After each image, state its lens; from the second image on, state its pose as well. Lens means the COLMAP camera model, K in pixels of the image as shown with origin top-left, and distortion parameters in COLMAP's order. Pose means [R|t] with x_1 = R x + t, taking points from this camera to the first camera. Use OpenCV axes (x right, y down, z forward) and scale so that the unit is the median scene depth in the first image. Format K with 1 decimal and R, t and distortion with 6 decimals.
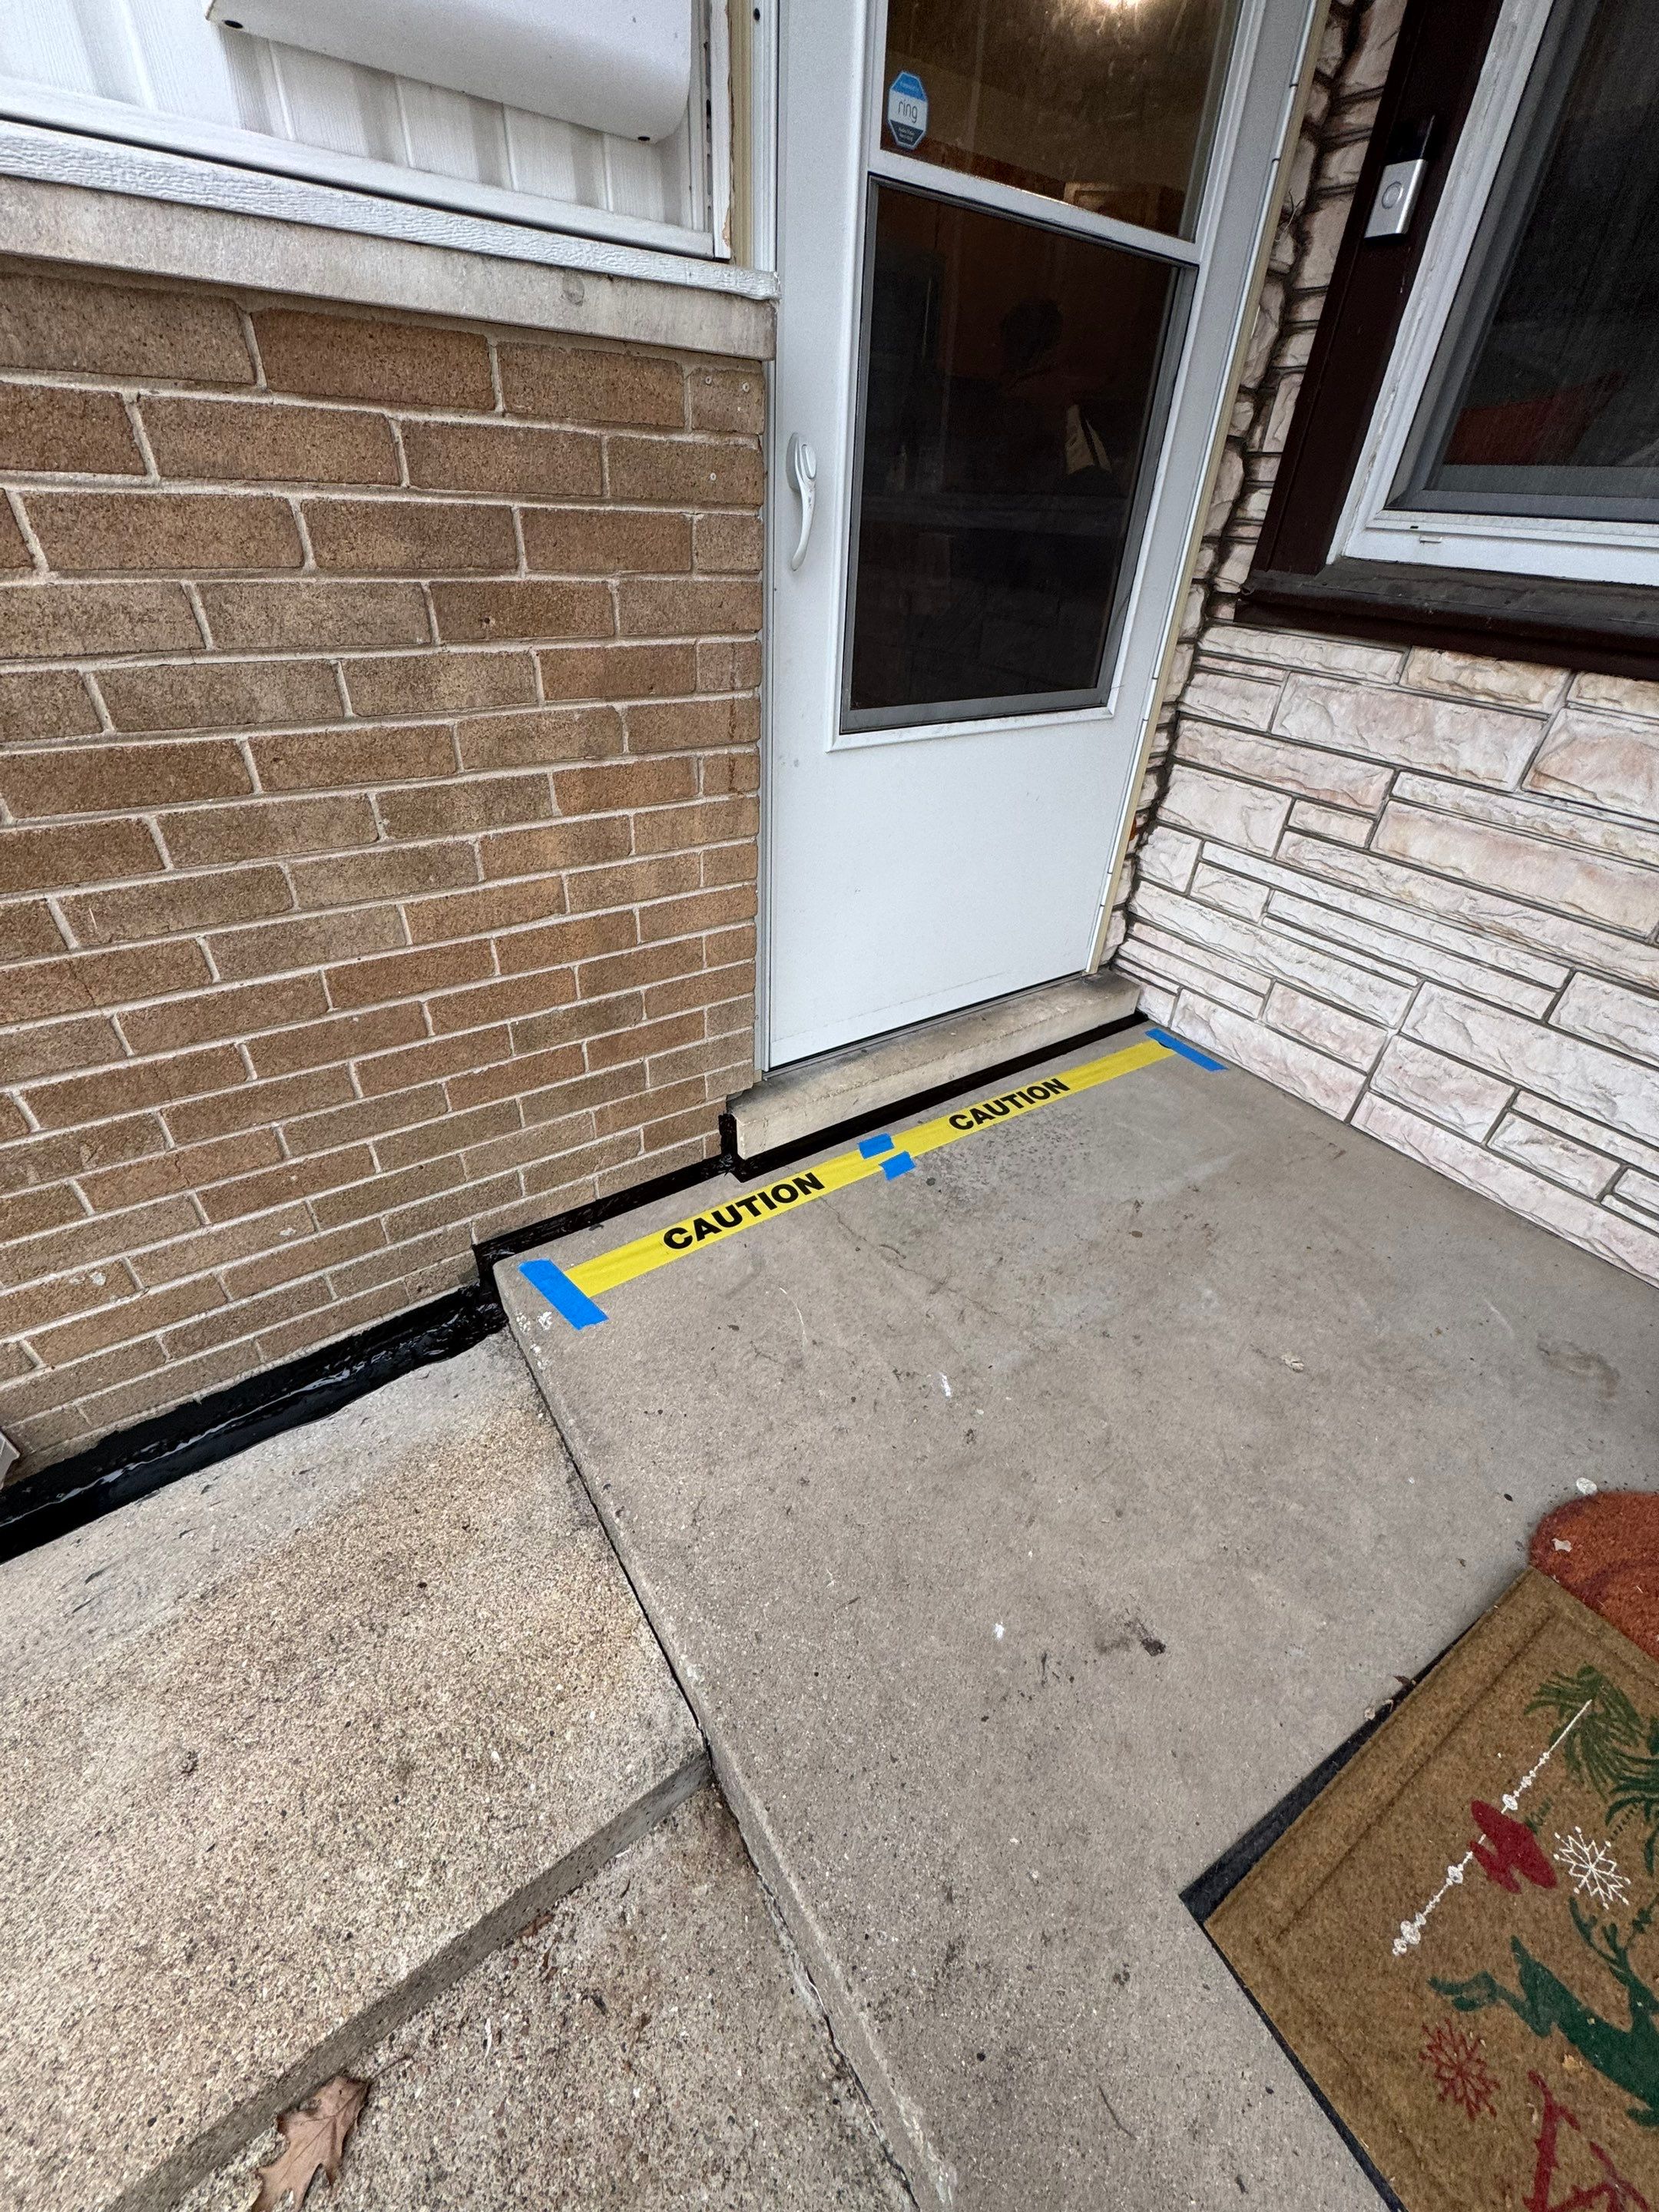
lens RADIAL K [[879.8, 0, 833.8], [0, 879.8, 1110.3], [0, 0, 1]] dist [-0.004088, 0.000898]
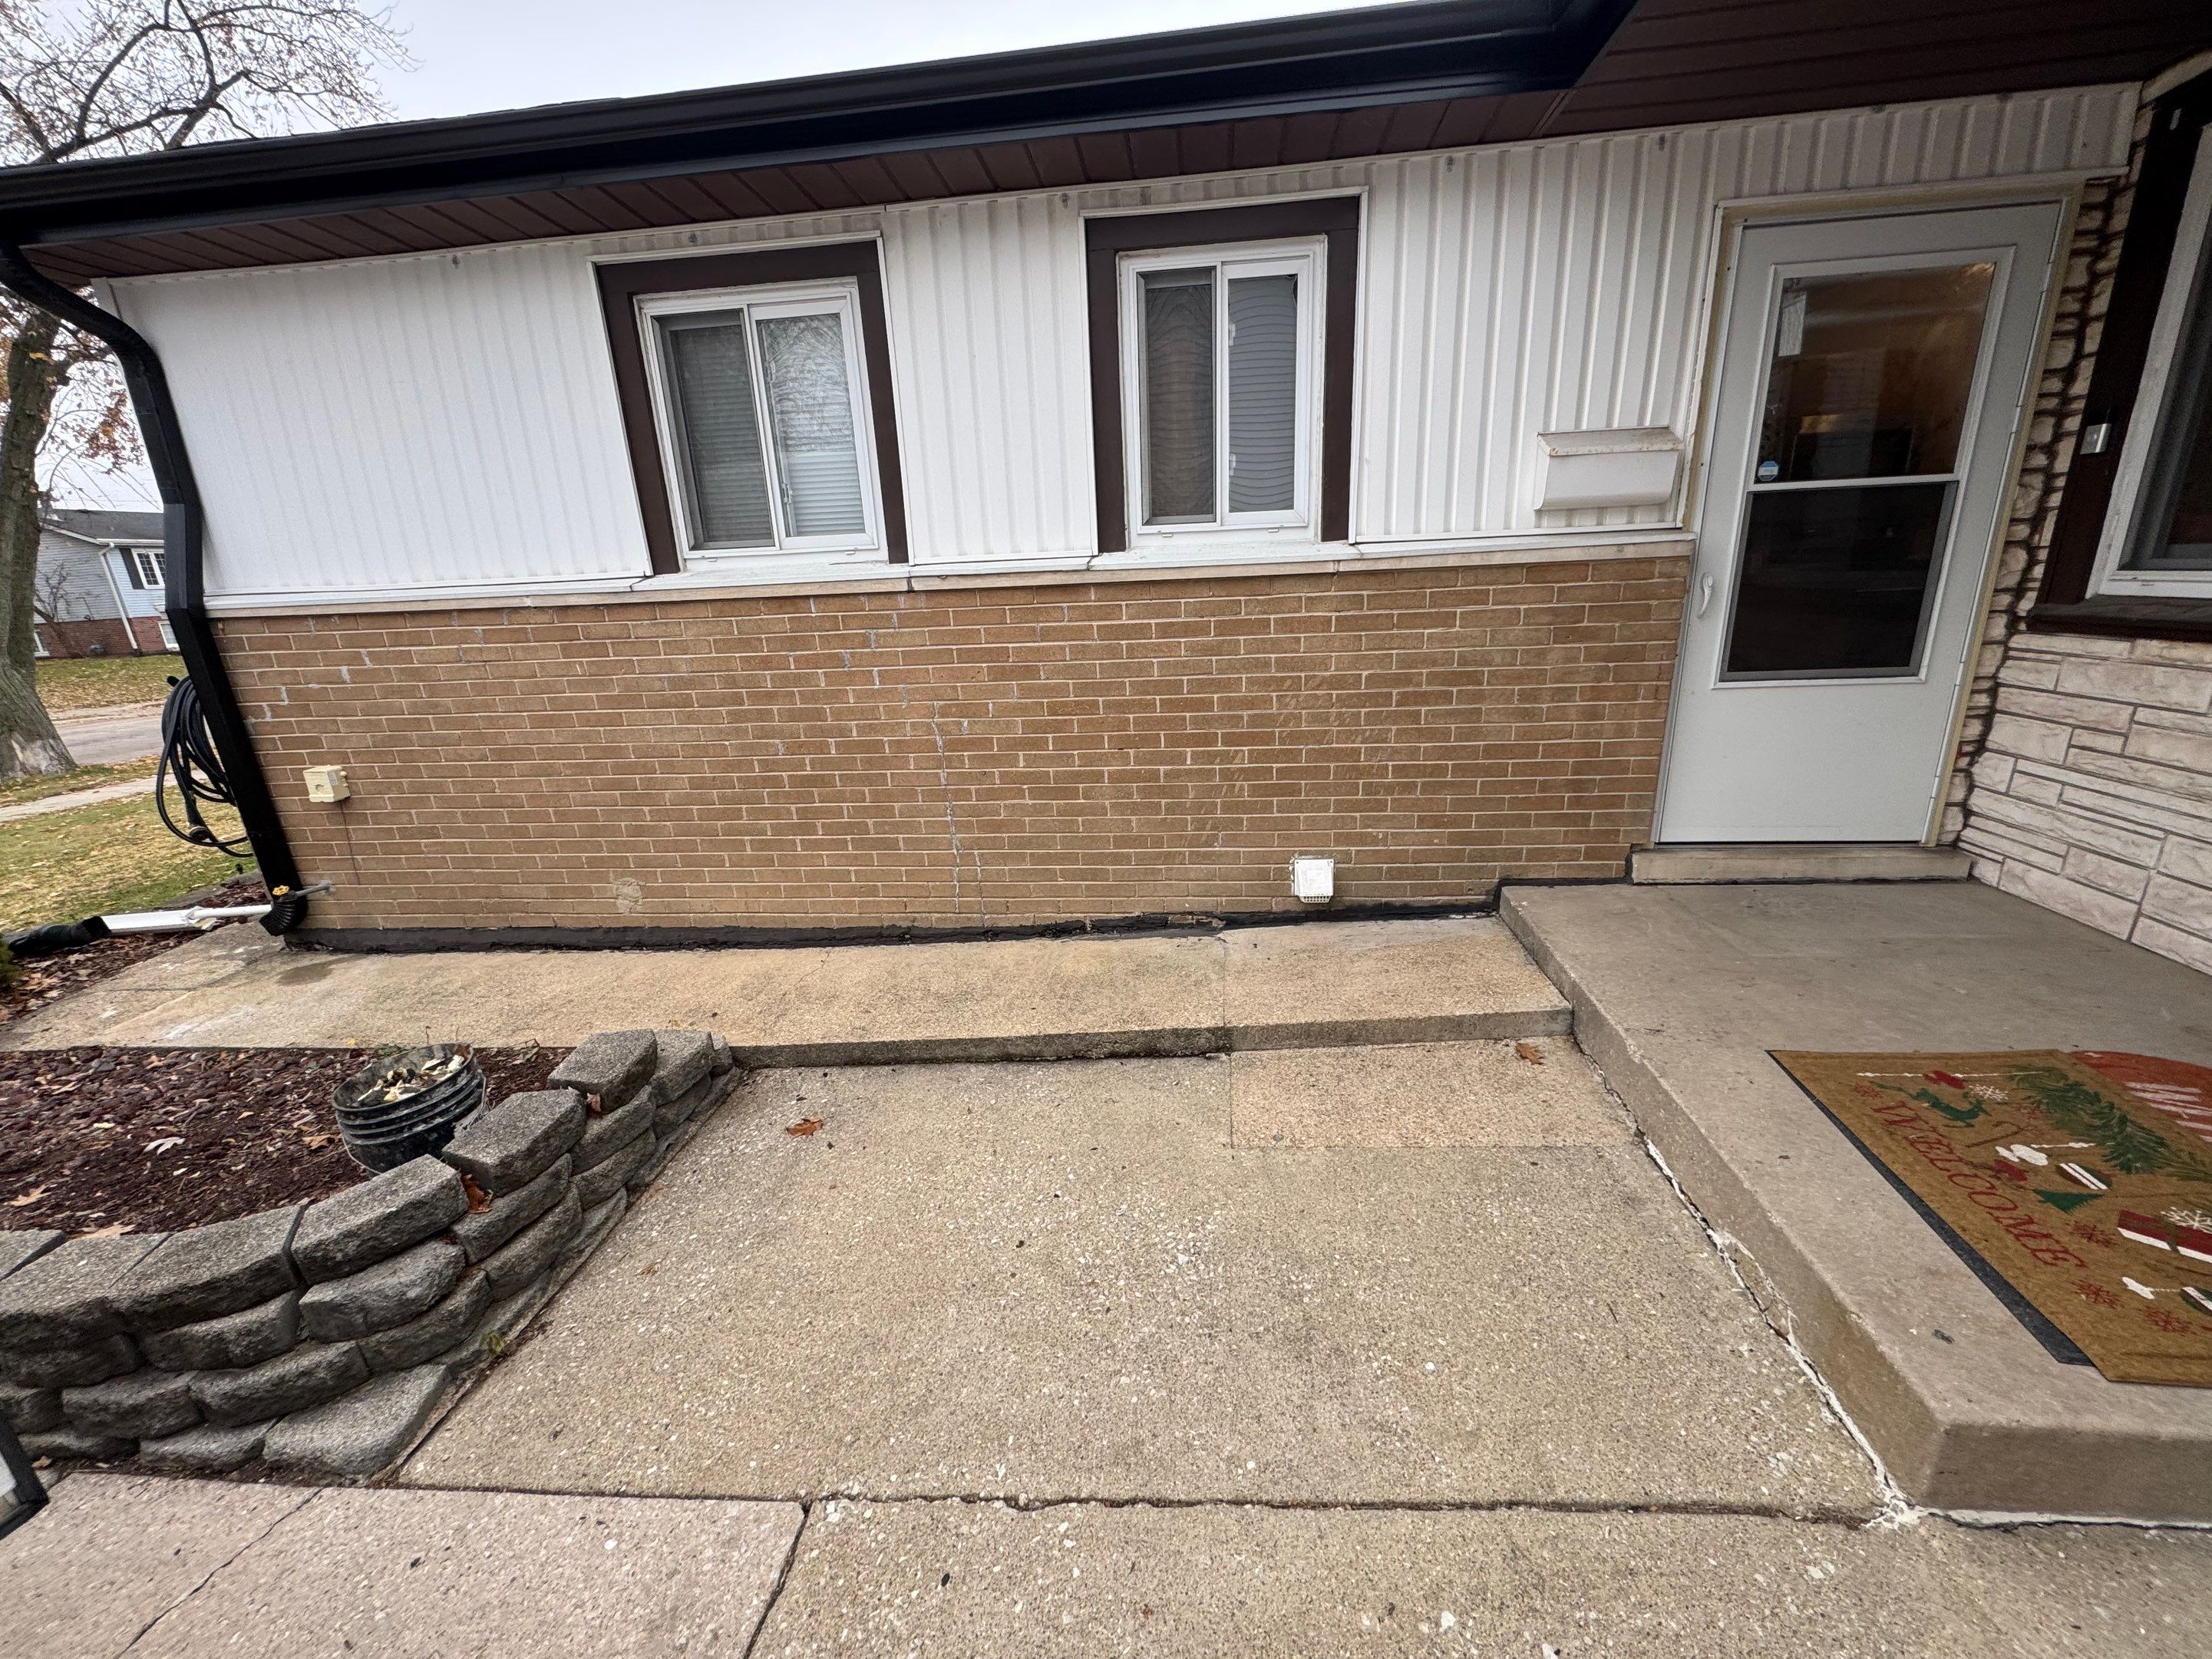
lens RADIAL K [[879.7, 0, 1111.0], [0, 879.7, 826.1], [0, 0, 1]] dist [-0.004088, 0.000898]
pose [[0.748993, 0.103426, -0.654456, 0.342895], [-0.312165, 0.926331, -0.210866, 0.849789], [0.584434, 0.362236, 0.726101, -1.363303]]
